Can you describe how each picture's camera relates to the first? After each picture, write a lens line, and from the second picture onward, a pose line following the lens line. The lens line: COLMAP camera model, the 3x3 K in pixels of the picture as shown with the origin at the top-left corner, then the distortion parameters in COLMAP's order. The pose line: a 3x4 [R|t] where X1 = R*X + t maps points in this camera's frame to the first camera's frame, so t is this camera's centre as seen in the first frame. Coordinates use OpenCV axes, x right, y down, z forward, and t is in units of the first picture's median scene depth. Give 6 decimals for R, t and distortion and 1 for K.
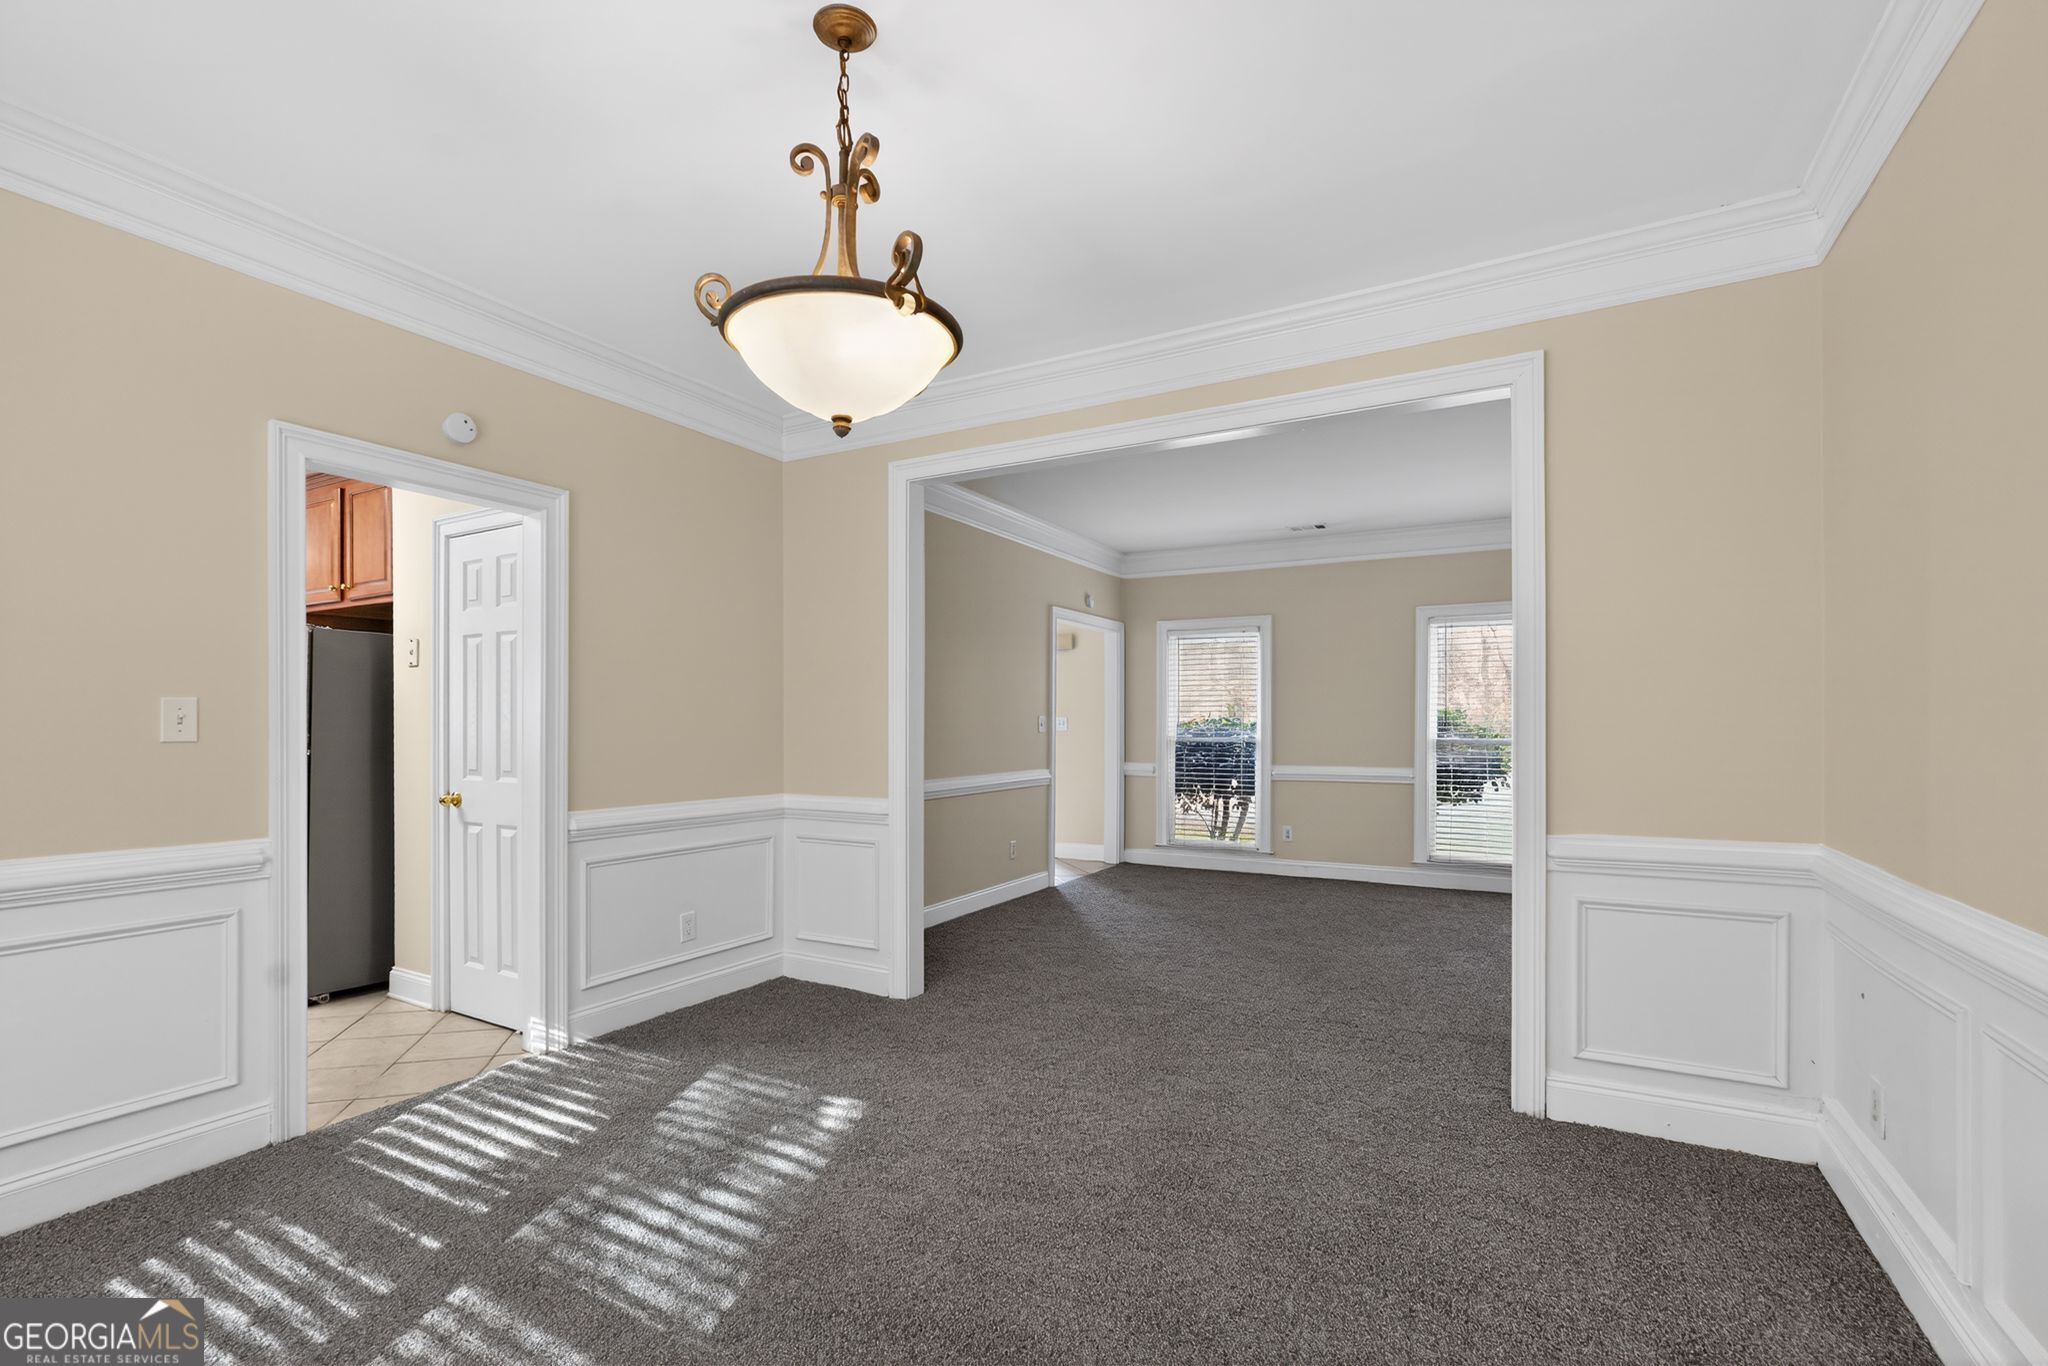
lens RADIAL K [[917.6, 0, 1022.7], [0, 917.6, 701.4], [0, 0, 1]] dist [-0.018236, 0.002955]
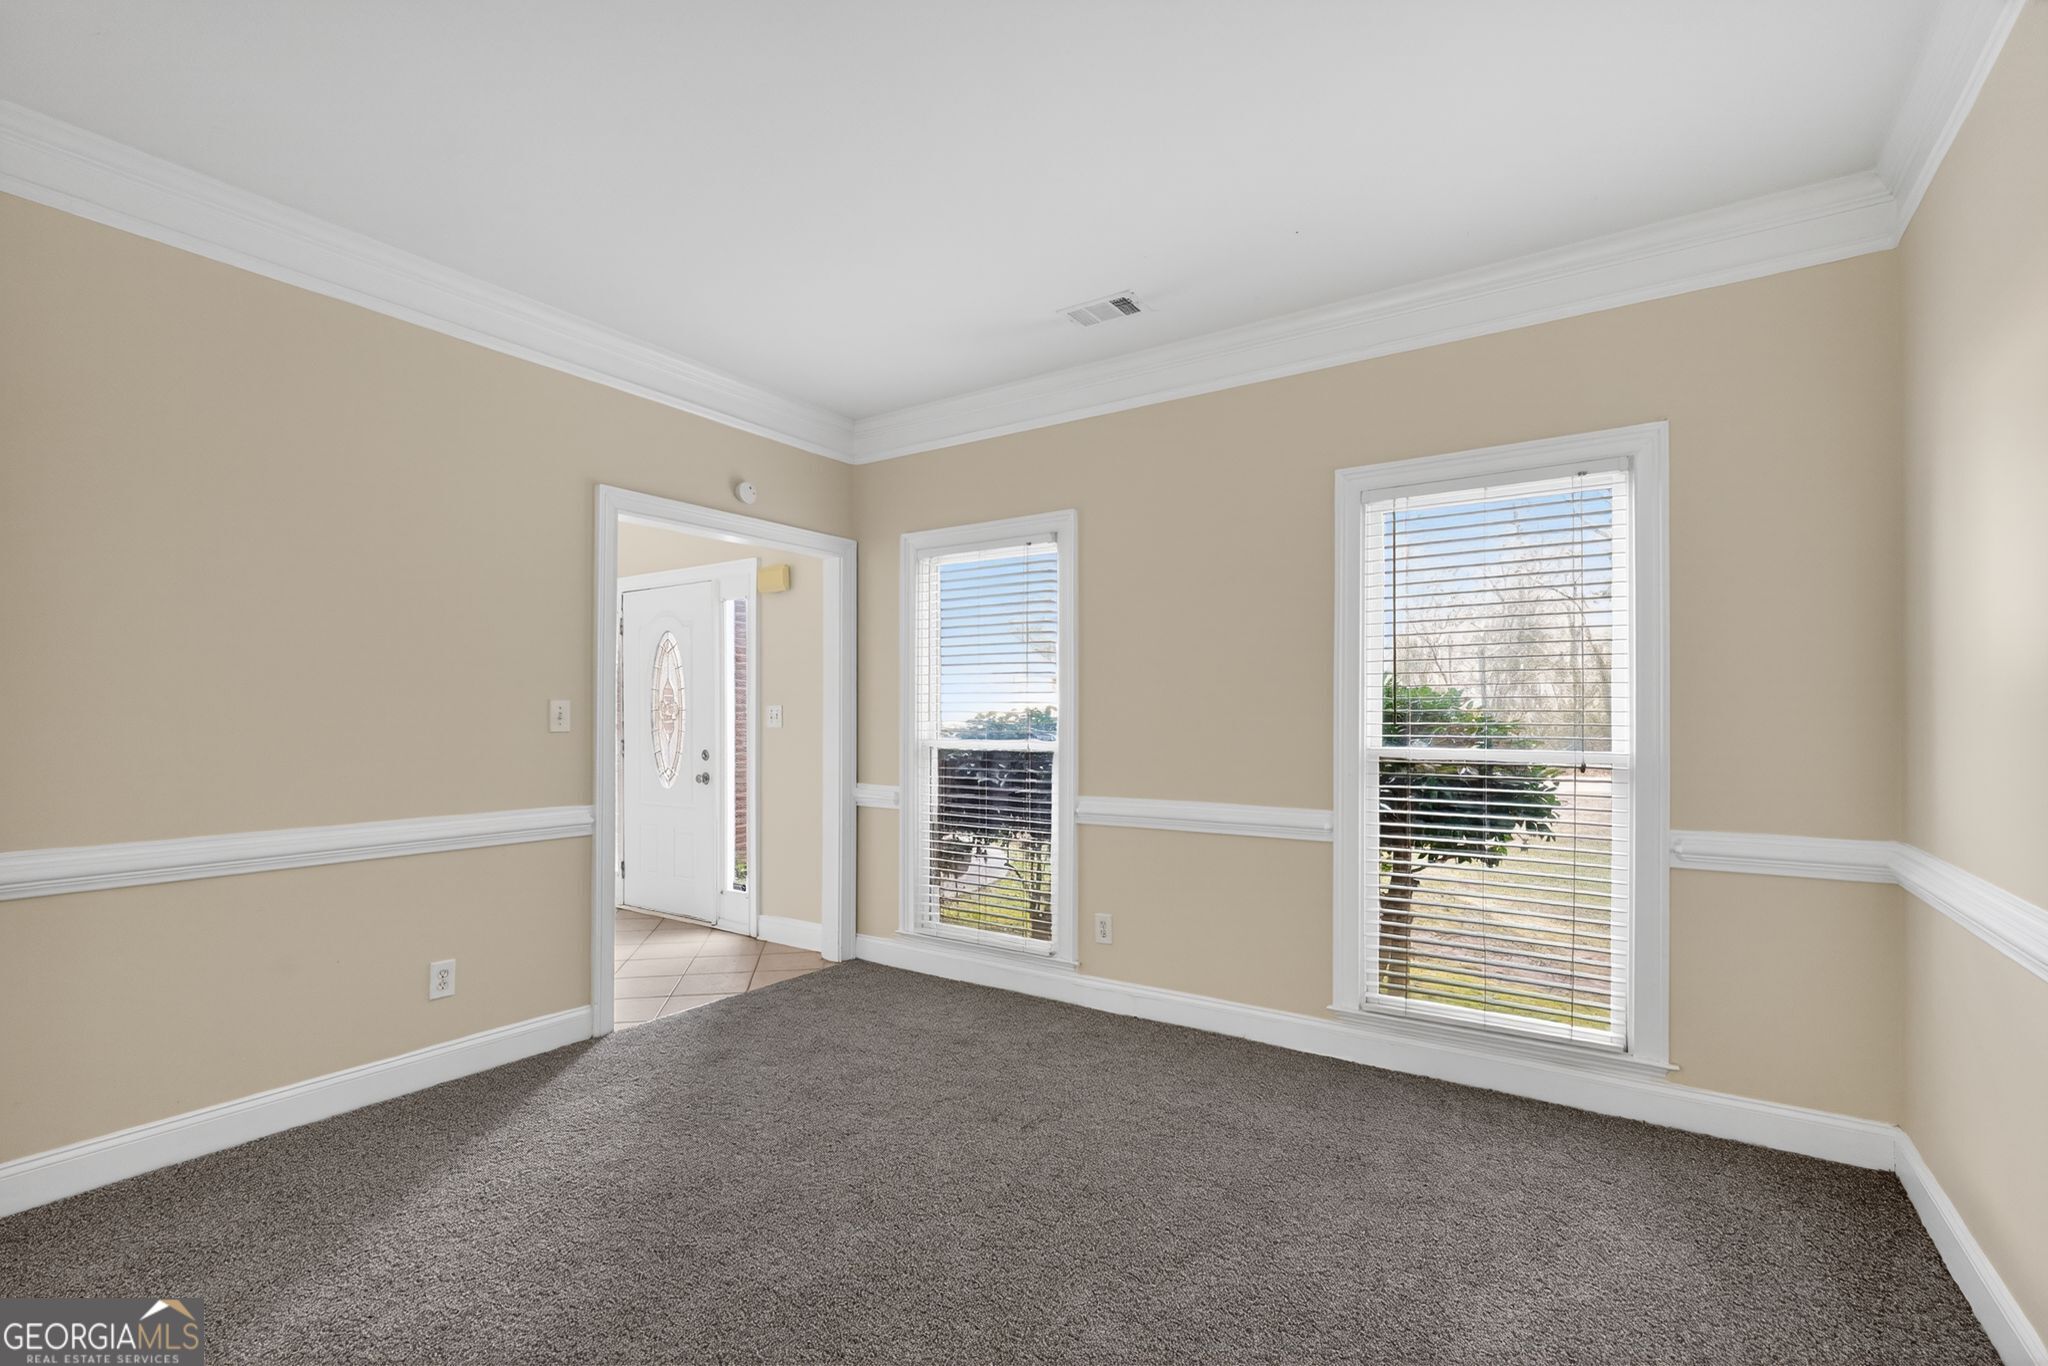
lens RADIAL K [[917.6, 0, 1019.1], [0, 917.6, 693.5], [0, 0, 1]] dist [-0.018236, 0.002955]
pose [[0.996576, -0.001122, -0.082673, 0.280217], [0.001096, 0.999999, -0.000363, 0.011237], [0.082673, 0.000271, 0.996577, 0.471530]]
